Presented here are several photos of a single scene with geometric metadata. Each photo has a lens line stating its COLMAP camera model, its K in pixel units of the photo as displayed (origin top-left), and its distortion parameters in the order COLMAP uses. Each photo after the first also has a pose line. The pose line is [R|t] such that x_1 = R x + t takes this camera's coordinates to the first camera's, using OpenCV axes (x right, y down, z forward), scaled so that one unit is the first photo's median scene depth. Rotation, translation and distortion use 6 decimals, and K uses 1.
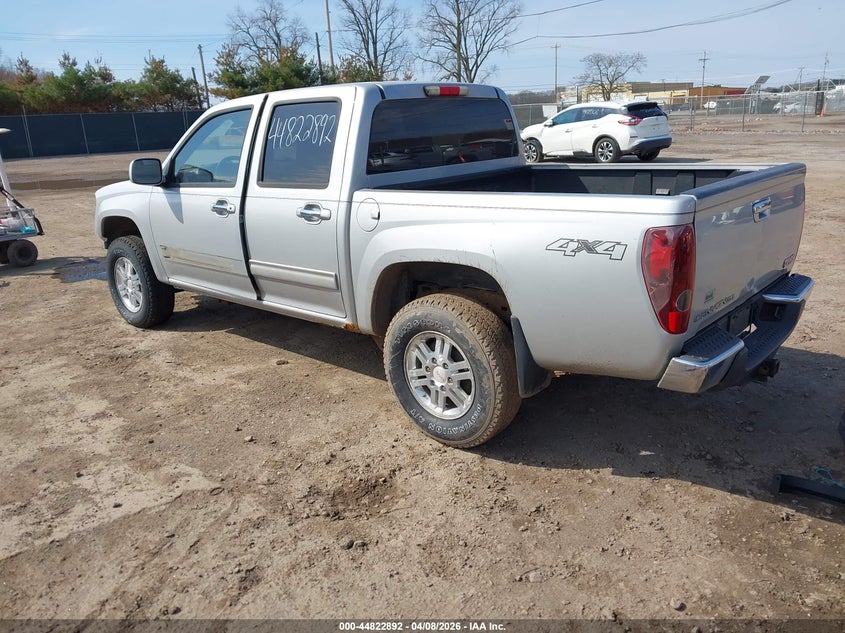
lens RADIAL K [[660.1, 0, 420.3], [0, 660.1, 319.8], [0, 0, 1]] dist [0.031527, -0.050957]
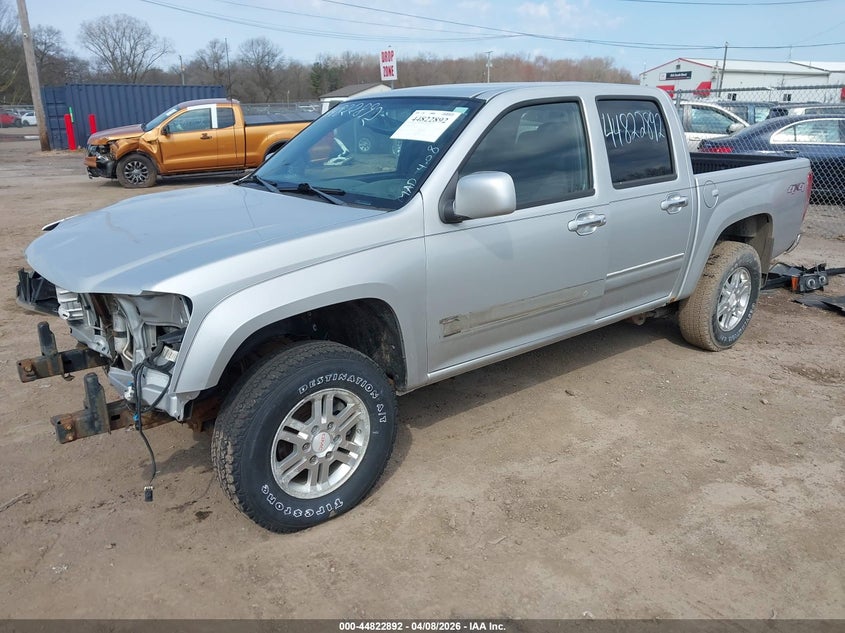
lens RADIAL K [[660.1, 0, 417.0], [0, 660.1, 316.2], [0, 0, 1]] dist [0.031527, -0.050957]
pose [[0.156754, -0.252321, 0.954862, -1.184941], [0.285539, 0.937105, 0.200754, -0.296275], [-0.945461, 0.241181, 0.218943, 1.098308]]
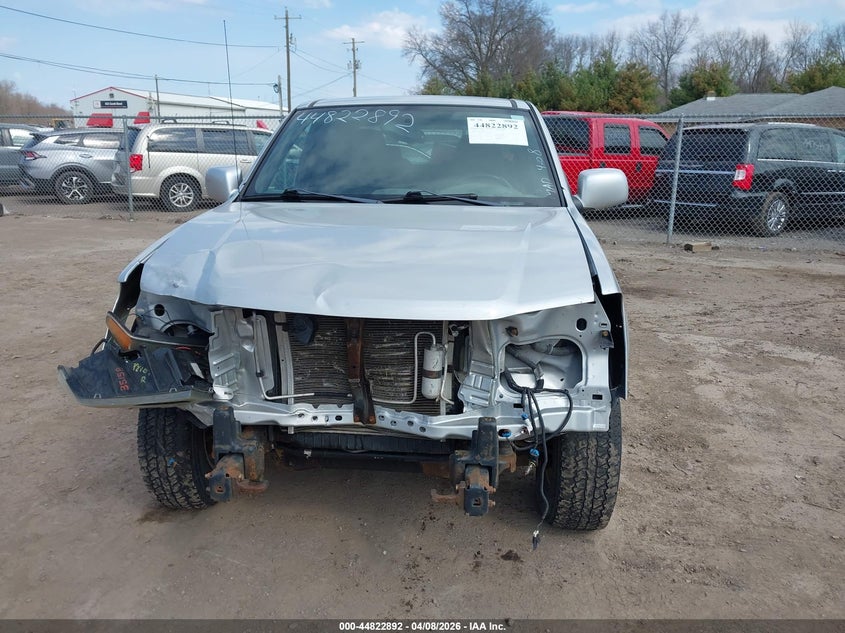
lens RADIAL K [[660.1, 0, 420.8], [0, 660.1, 312.7], [0, 0, 1]] dist [0.031527, -0.050957]
pose [[-0.601003, -0.163528, 0.782339, -1.004755], [0.247633, 0.892578, 0.376805, -0.482034], [-0.759917, 0.420194, -0.495947, 1.786836]]
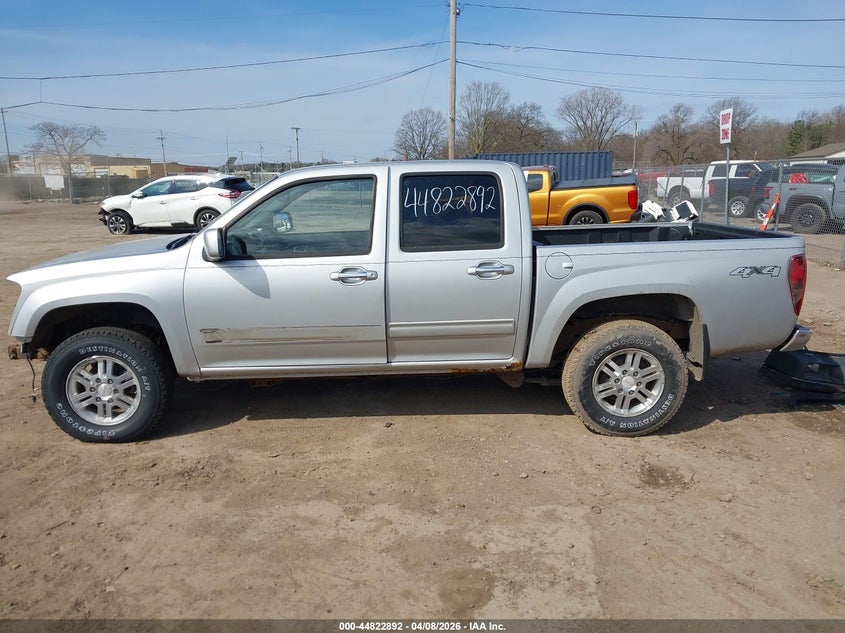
lens RADIAL K [[660.1, 0, 414.4], [0, 660.1, 308.6], [0, 0, 1]] dist [0.031527, -0.050957]
pose [[0.726234, -0.100463, 0.680067, -0.946253], [0.181756, 0.982122, -0.049010, -0.058928], [-0.662984, 0.159199, 0.731510, 0.243963]]
